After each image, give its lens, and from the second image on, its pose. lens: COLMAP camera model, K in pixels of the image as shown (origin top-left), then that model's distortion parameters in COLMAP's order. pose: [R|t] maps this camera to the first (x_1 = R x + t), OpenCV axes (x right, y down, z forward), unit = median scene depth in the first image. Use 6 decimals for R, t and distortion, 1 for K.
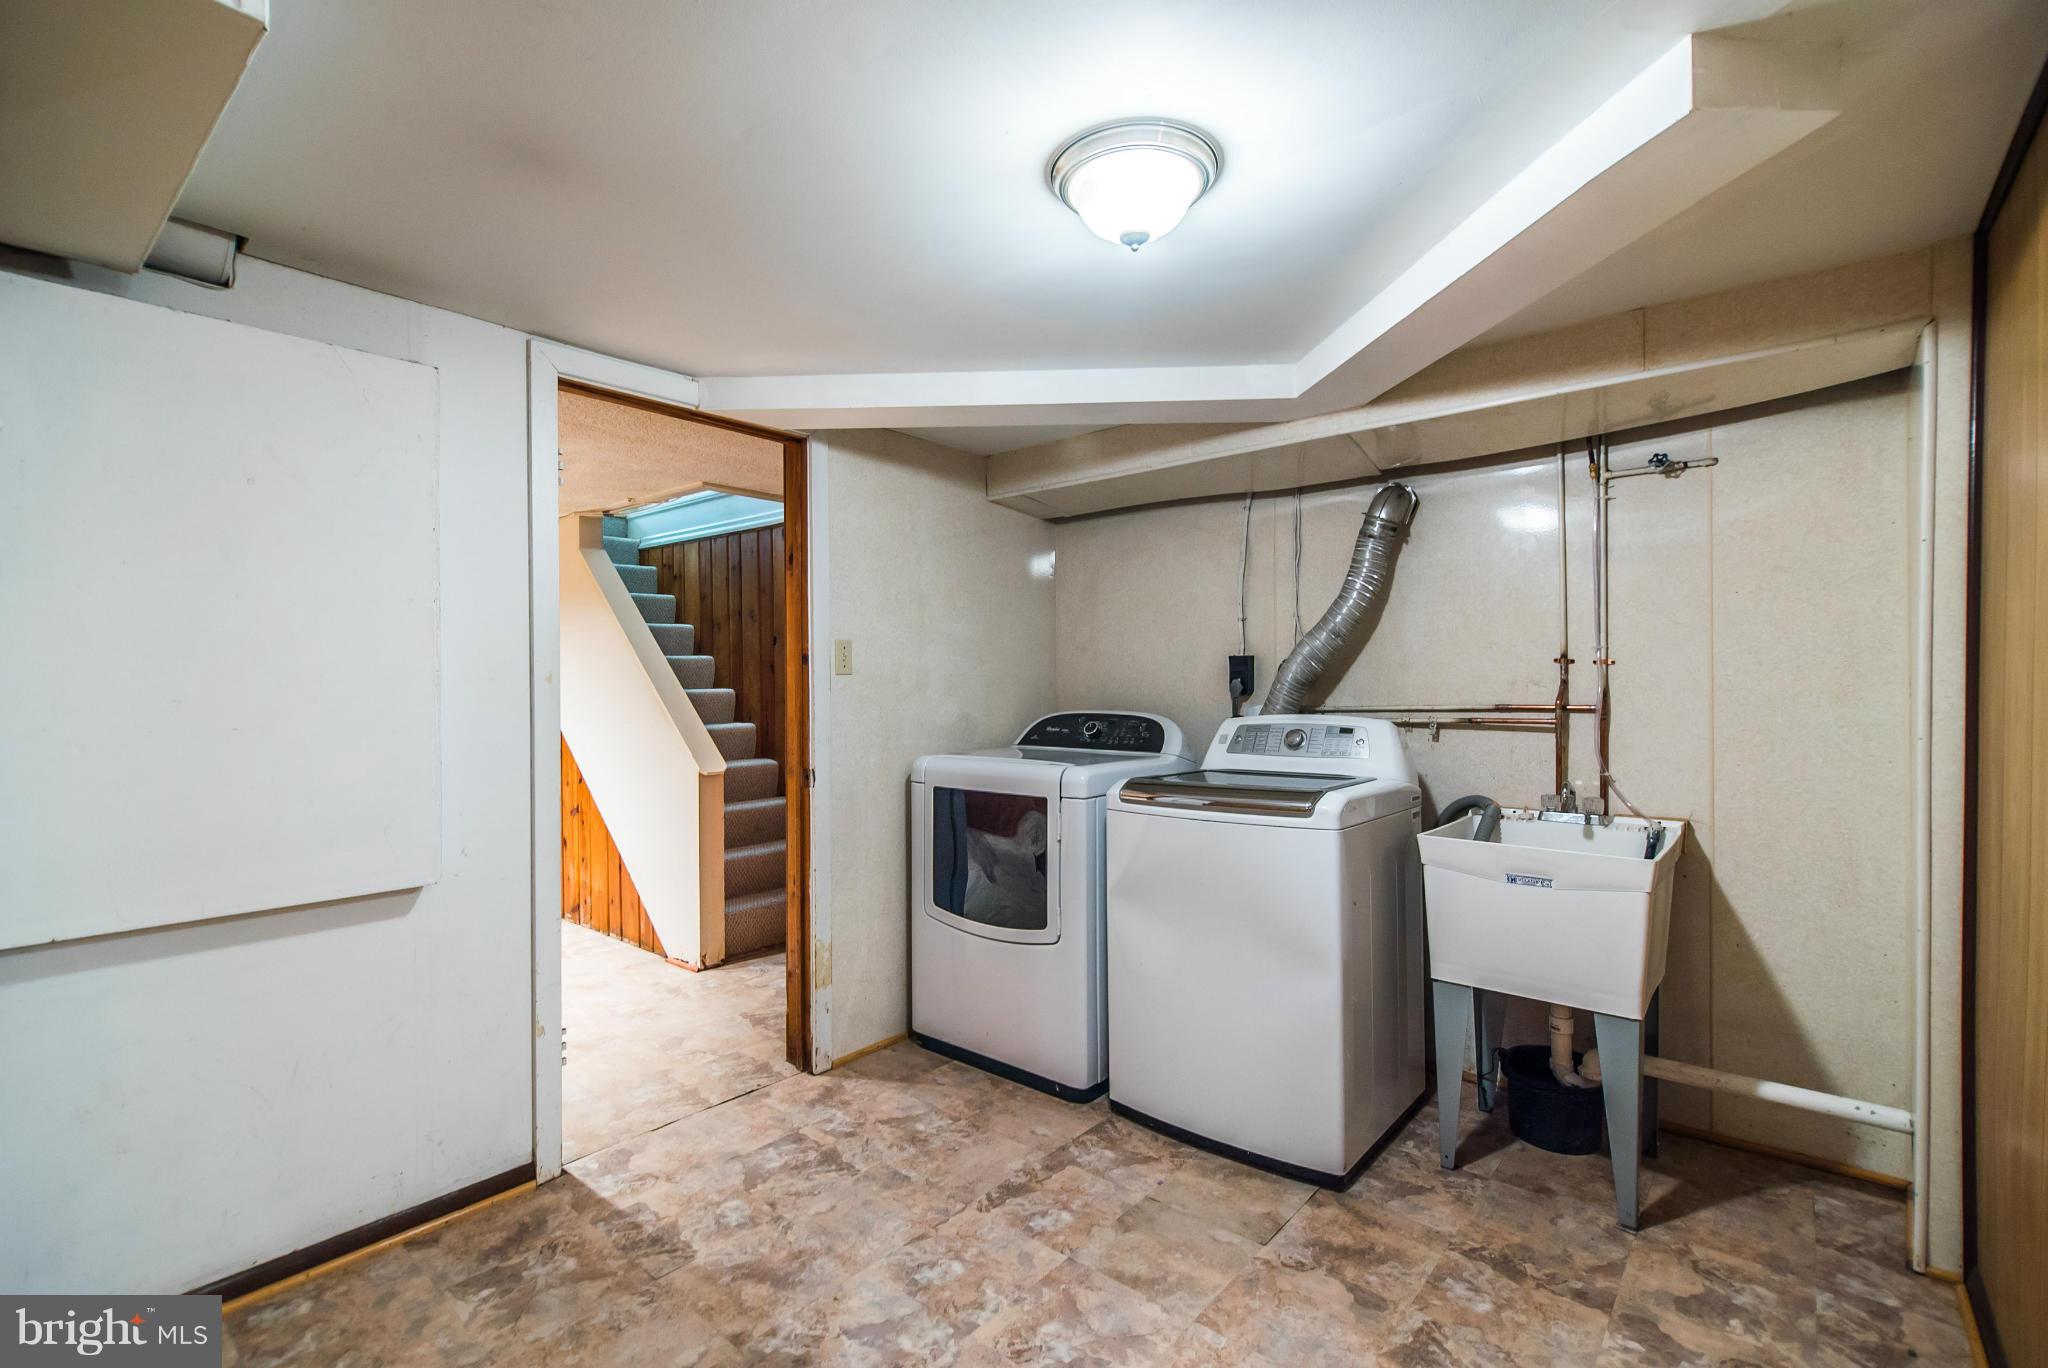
lens RADIAL K [[913.9, 0, 1022.5], [0, 913.9, 690.5], [0, 0, 1]] dist [0.001519, -0.003516]
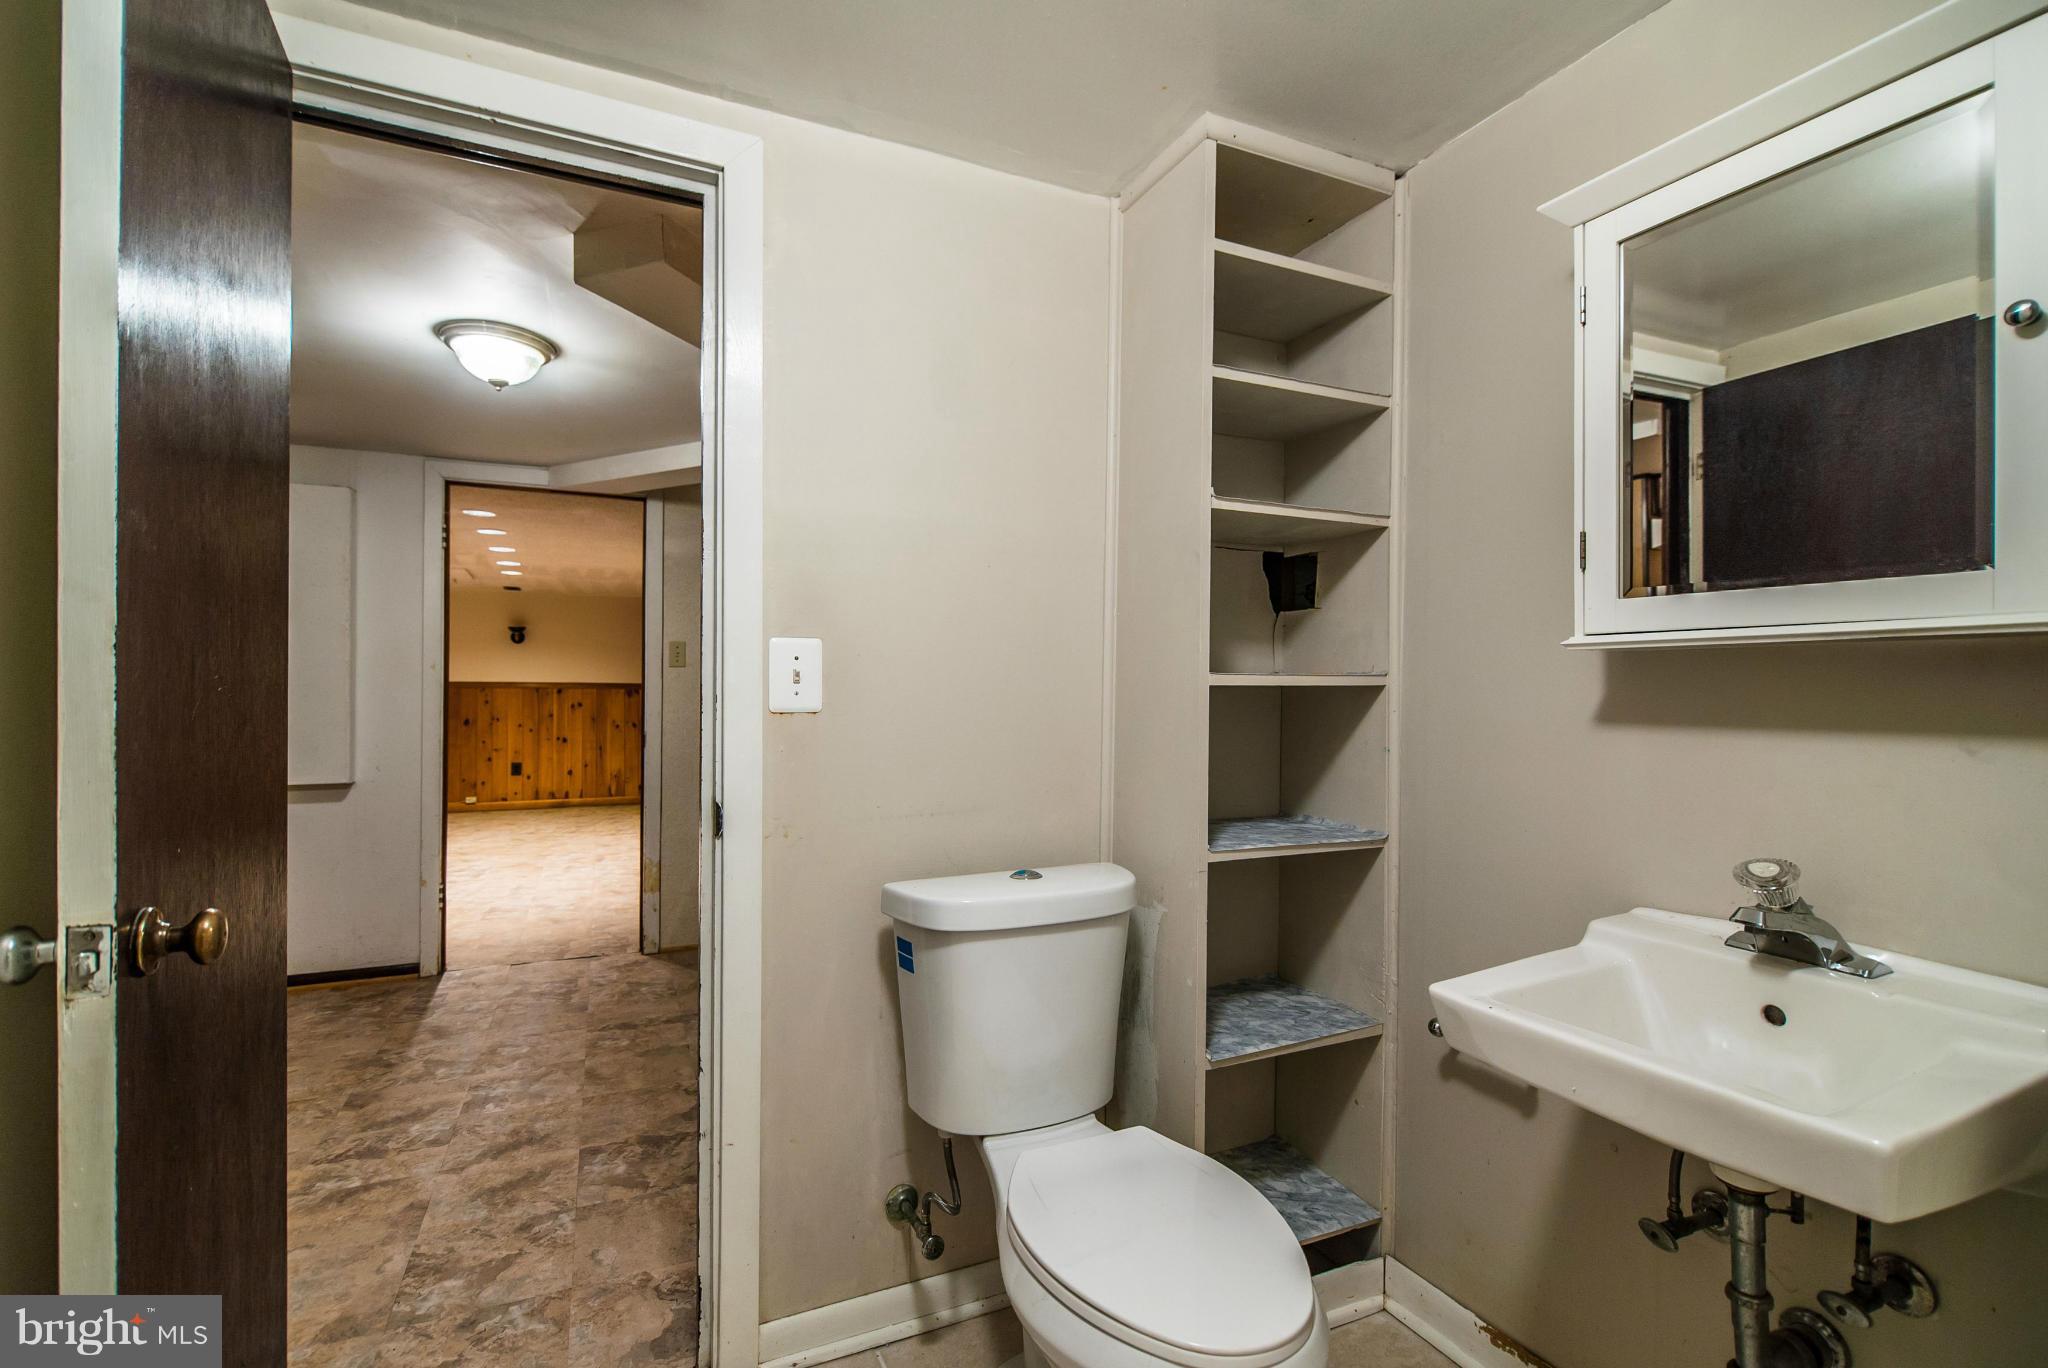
lens RADIAL K [[913.9, 0, 975.3], [0, 913.9, 683.6], [0, 0, 1]] dist [0.001519, -0.003516]
pose [[0.900499, 0.004008, -0.434840, 1.114284], [-0.009557, 0.999898, -0.010574, 0.026949], [0.434753, 0.013678, 0.900446, -0.045996]]
